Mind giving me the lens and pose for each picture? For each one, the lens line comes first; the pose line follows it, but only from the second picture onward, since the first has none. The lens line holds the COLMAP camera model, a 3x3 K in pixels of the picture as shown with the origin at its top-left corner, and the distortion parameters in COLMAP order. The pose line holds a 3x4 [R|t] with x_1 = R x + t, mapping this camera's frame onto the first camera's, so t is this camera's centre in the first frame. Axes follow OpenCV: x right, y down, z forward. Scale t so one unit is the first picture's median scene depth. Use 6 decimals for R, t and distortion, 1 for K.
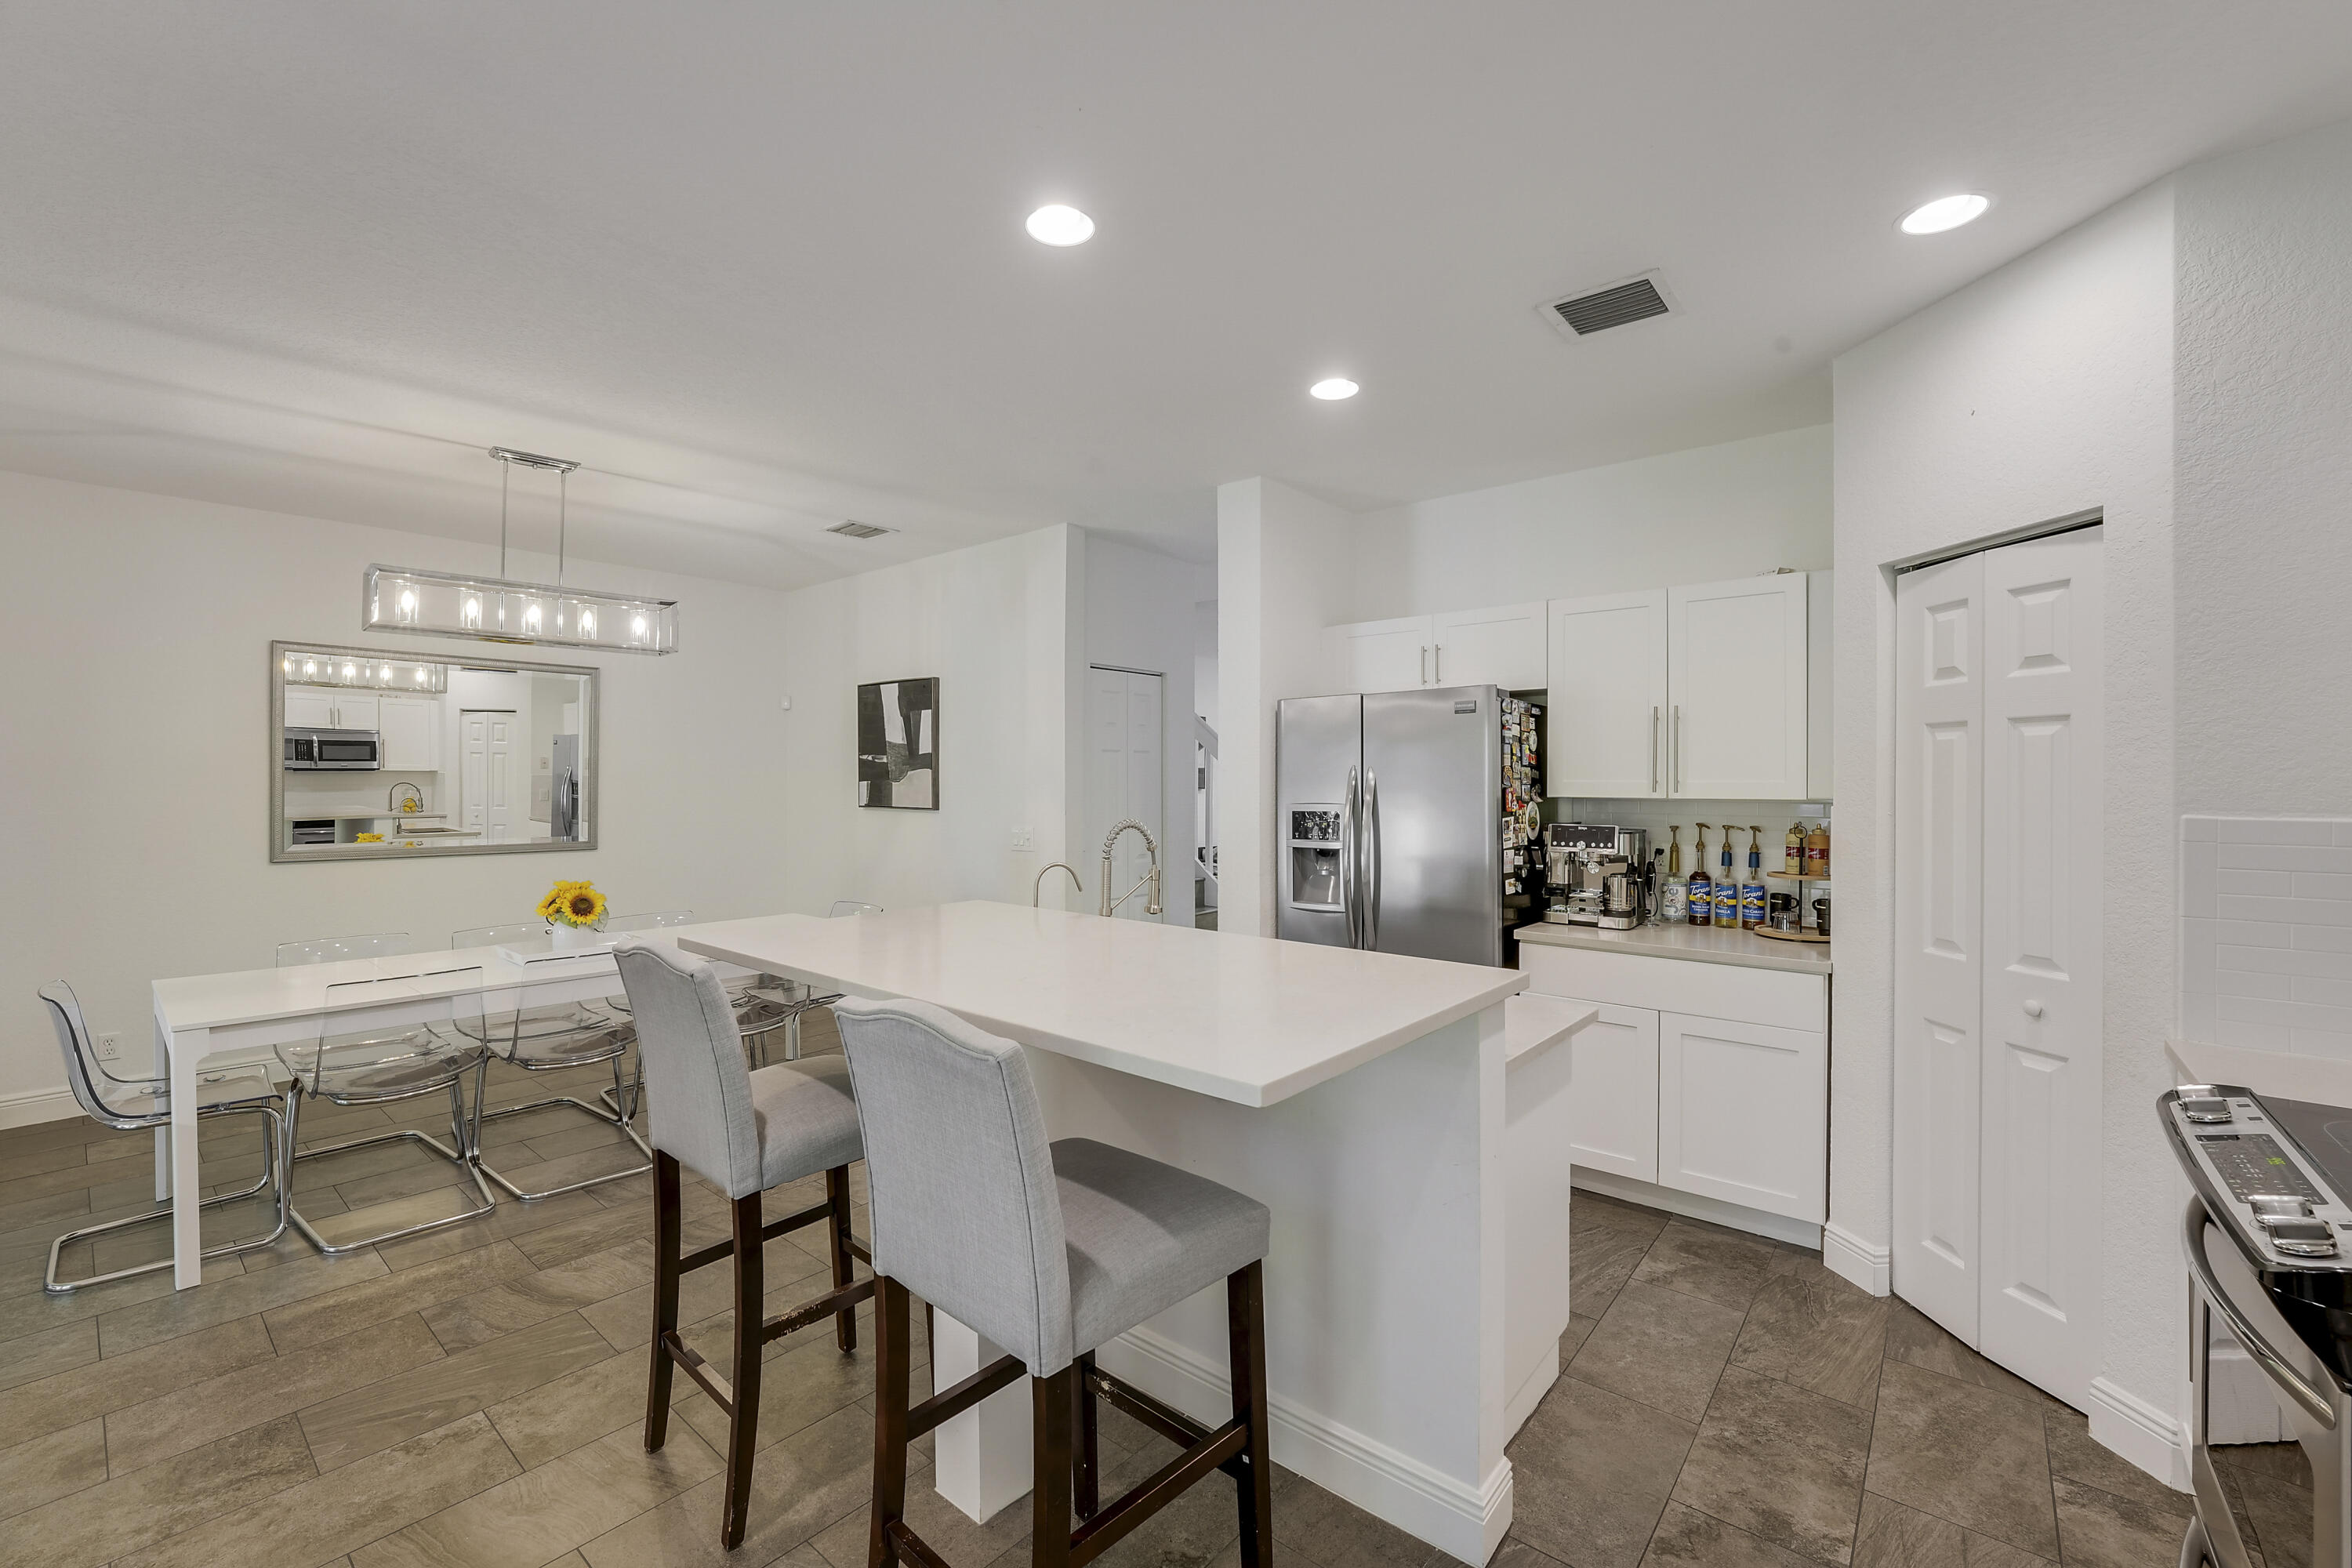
lens RADIAL K [[968.7, 0, 1169.6], [0, 968.7, 786.9], [0, 0, 1]] dist [-0.025986, 0.002099]
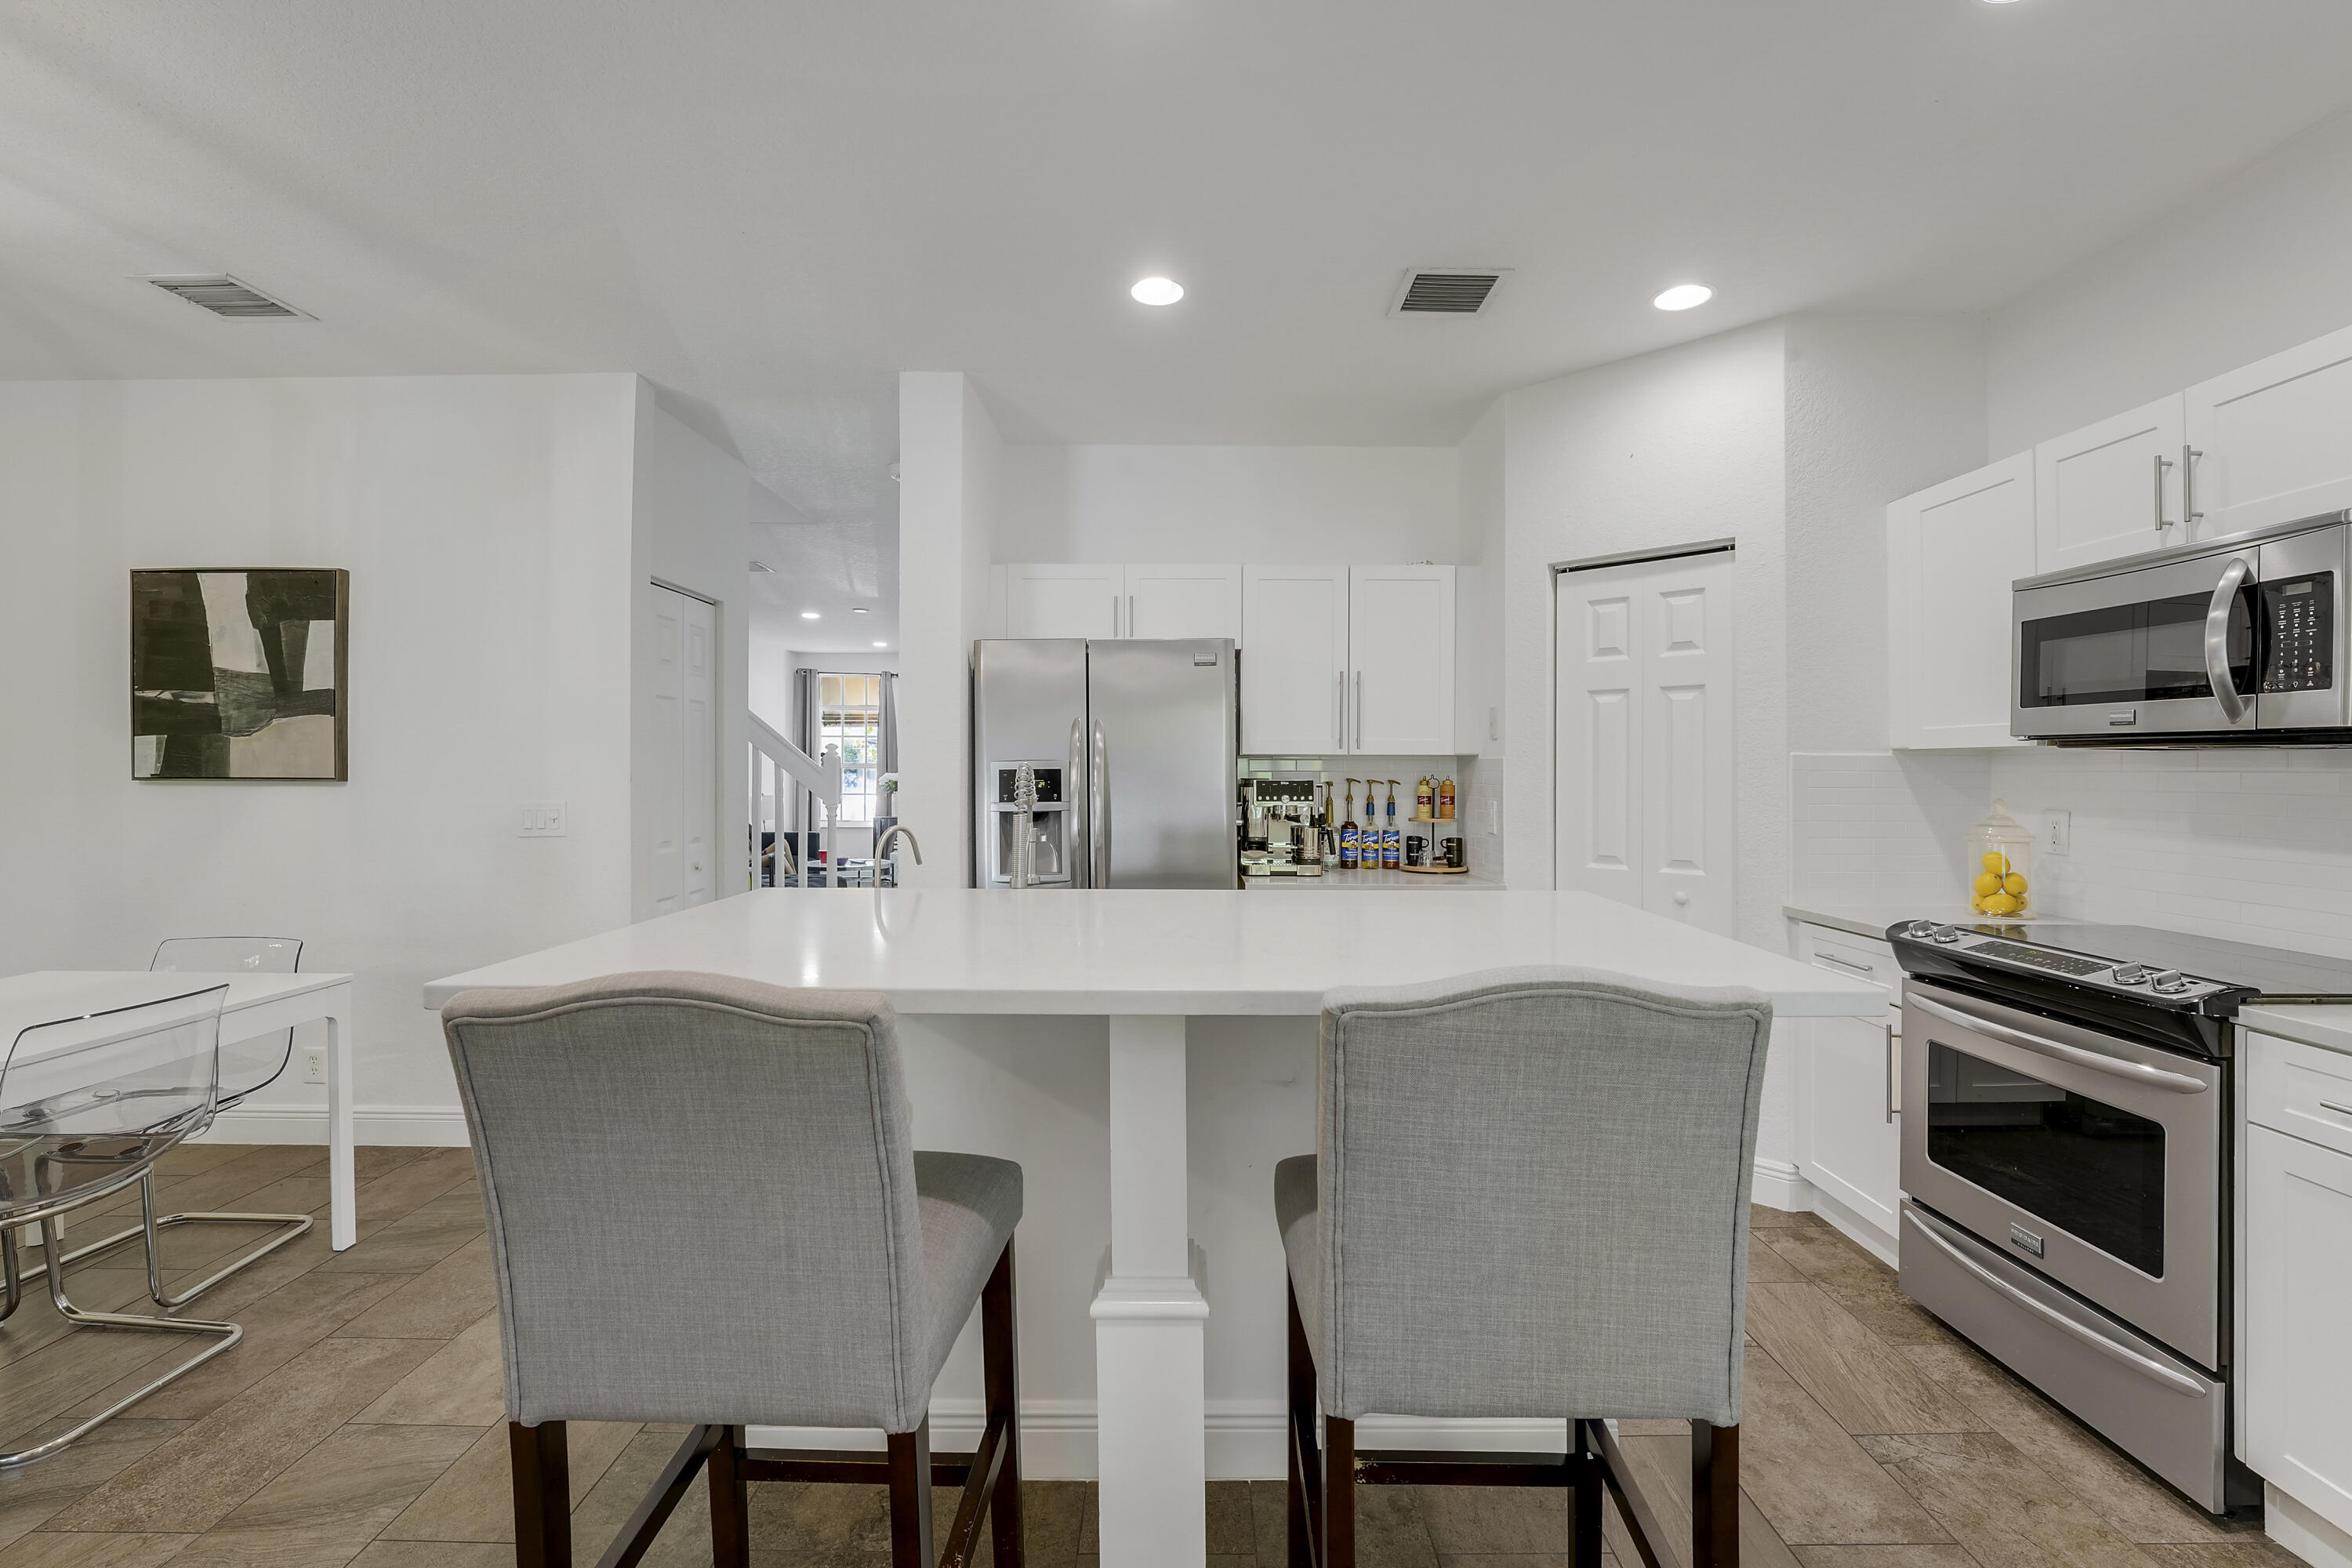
lens RADIAL K [[968.7, 0, 1194.4], [0, 968.7, 781.1], [0, 0, 1]] dist [-0.025986, 0.002099]
pose [[0.761487, -0.006006, 0.648153, -0.330120], [0.002995, 0.999979, 0.005748, 0.033710], [-0.648174, -0.002436, 0.761489, 0.249381]]
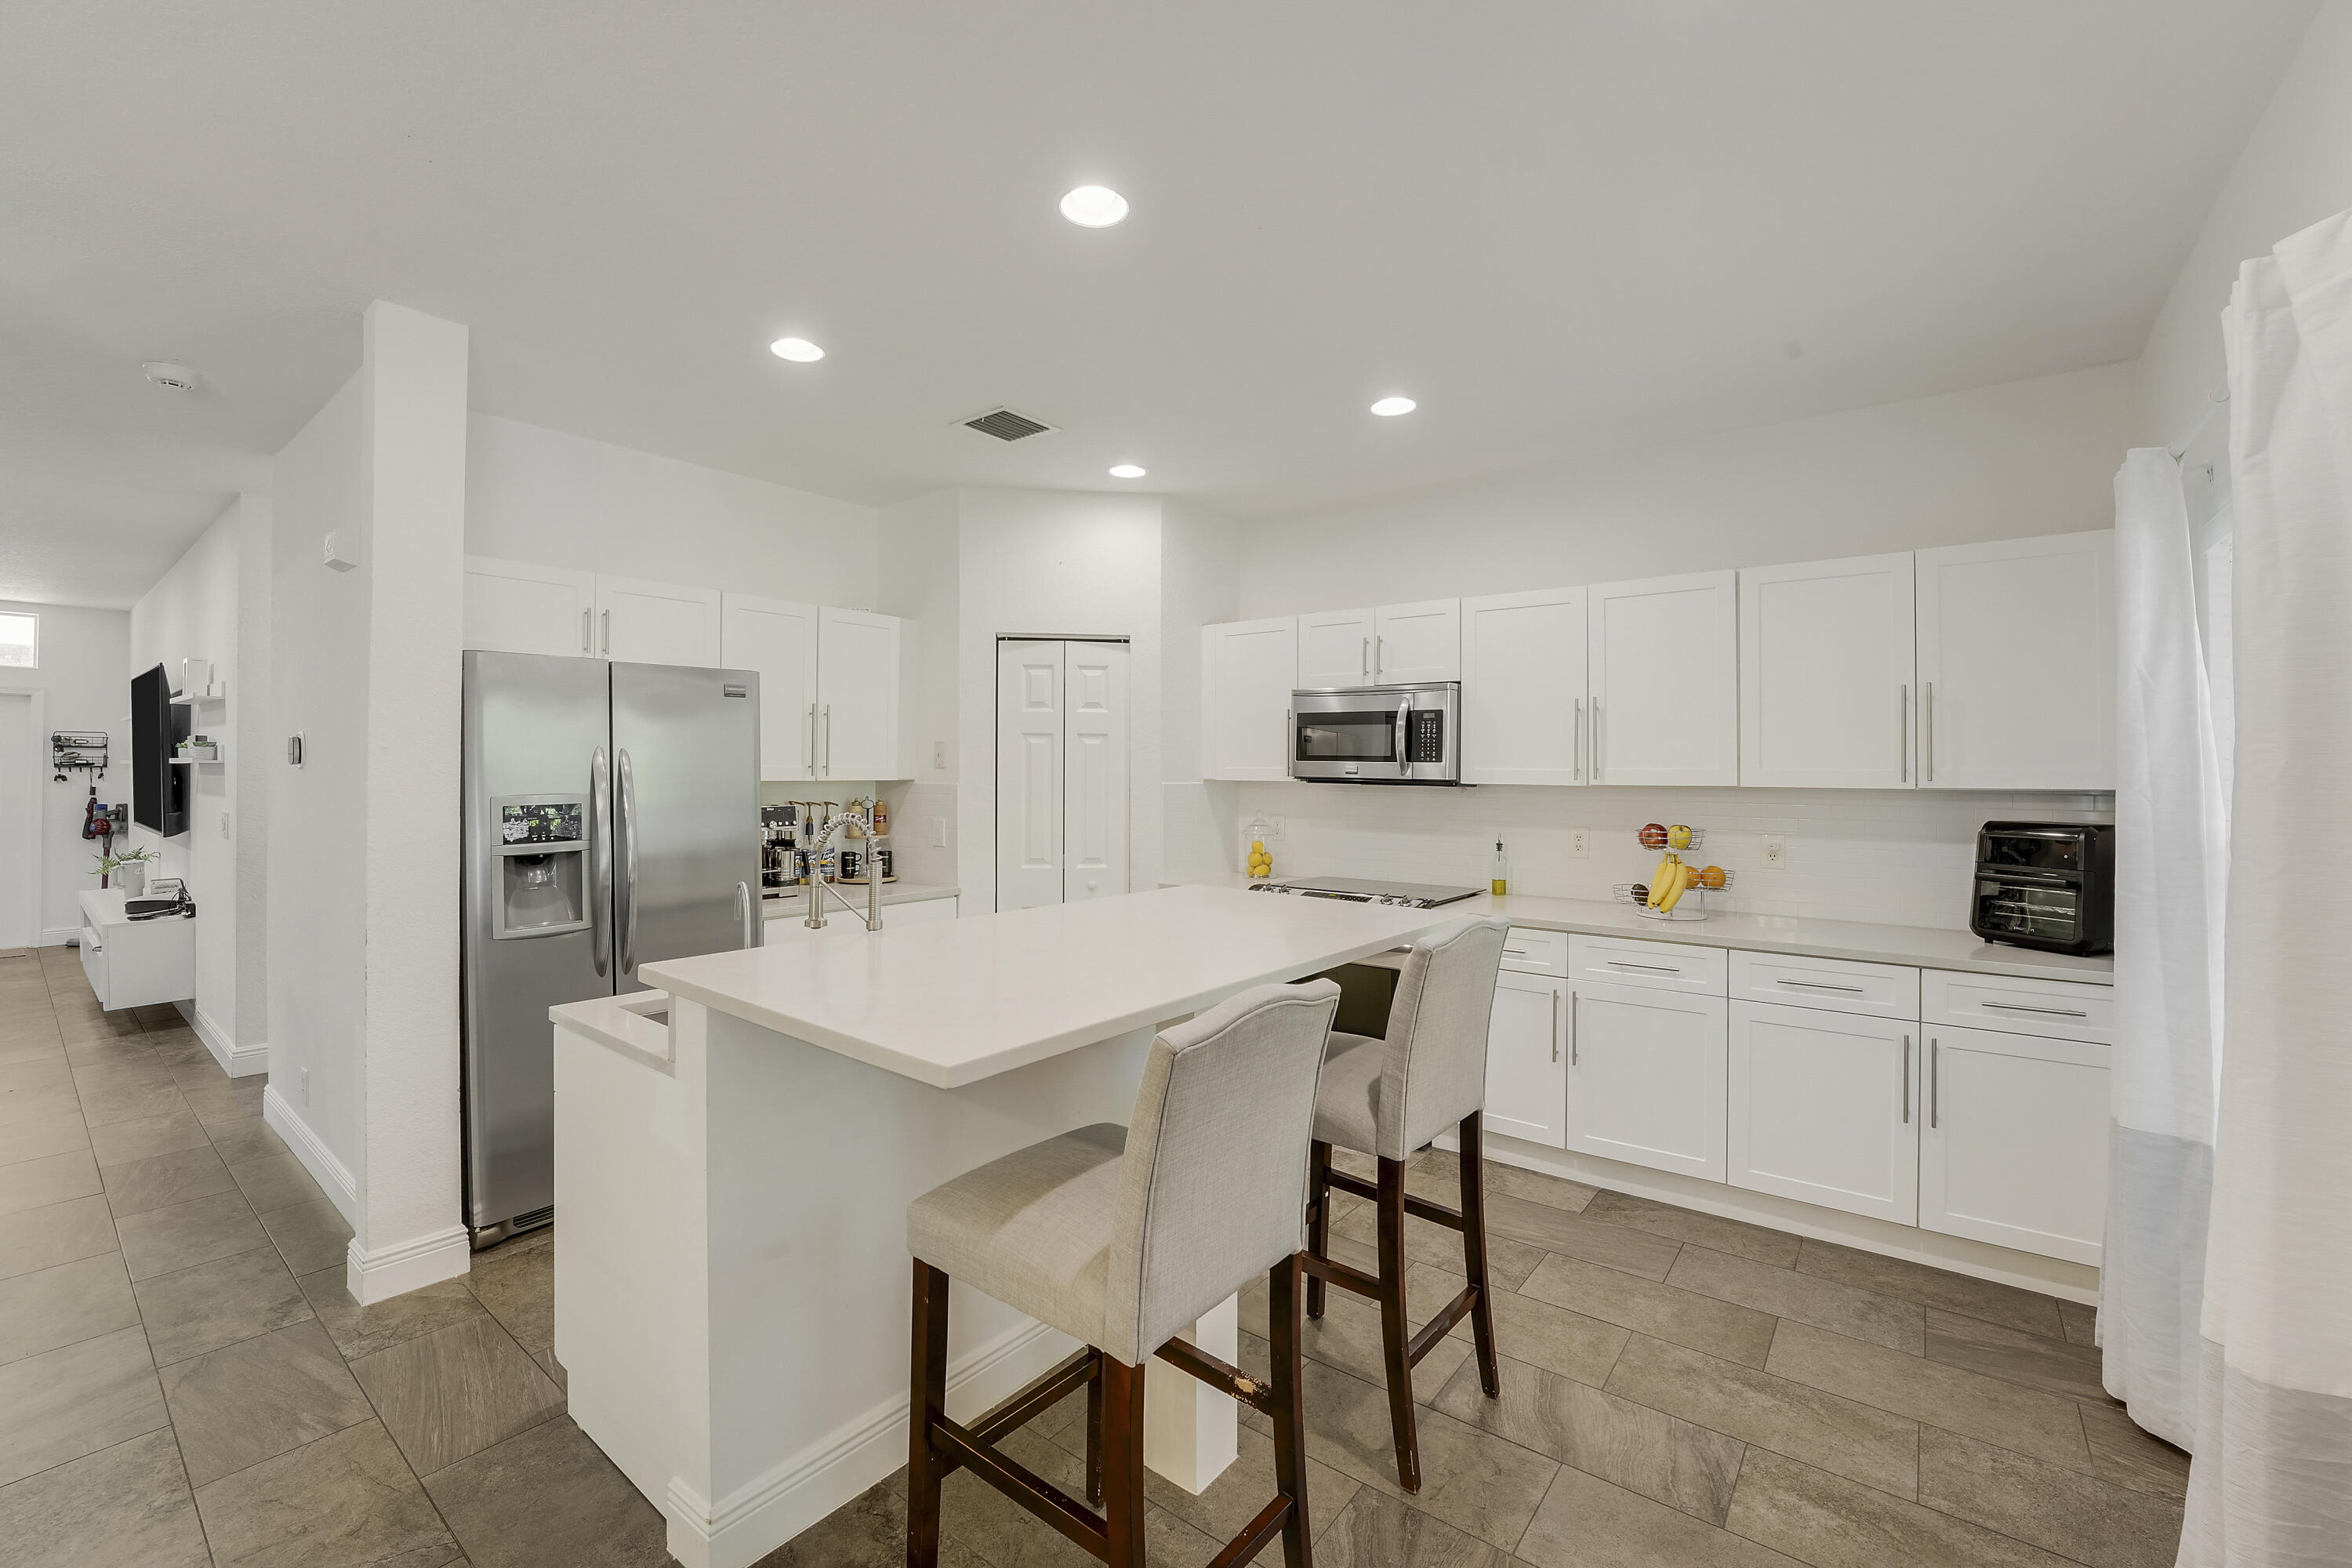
lens RADIAL K [[968.7, 0, 1151.3], [0, 968.7, 760.0], [0, 0, 1]] dist [-0.025986, 0.002099]
pose [[-0.015626, 0.005607, 0.999862, -0.659503], [0.003187, 0.999979, -0.005558, -0.005682], [-0.999873, 0.003100, -0.015643, 0.573438]]
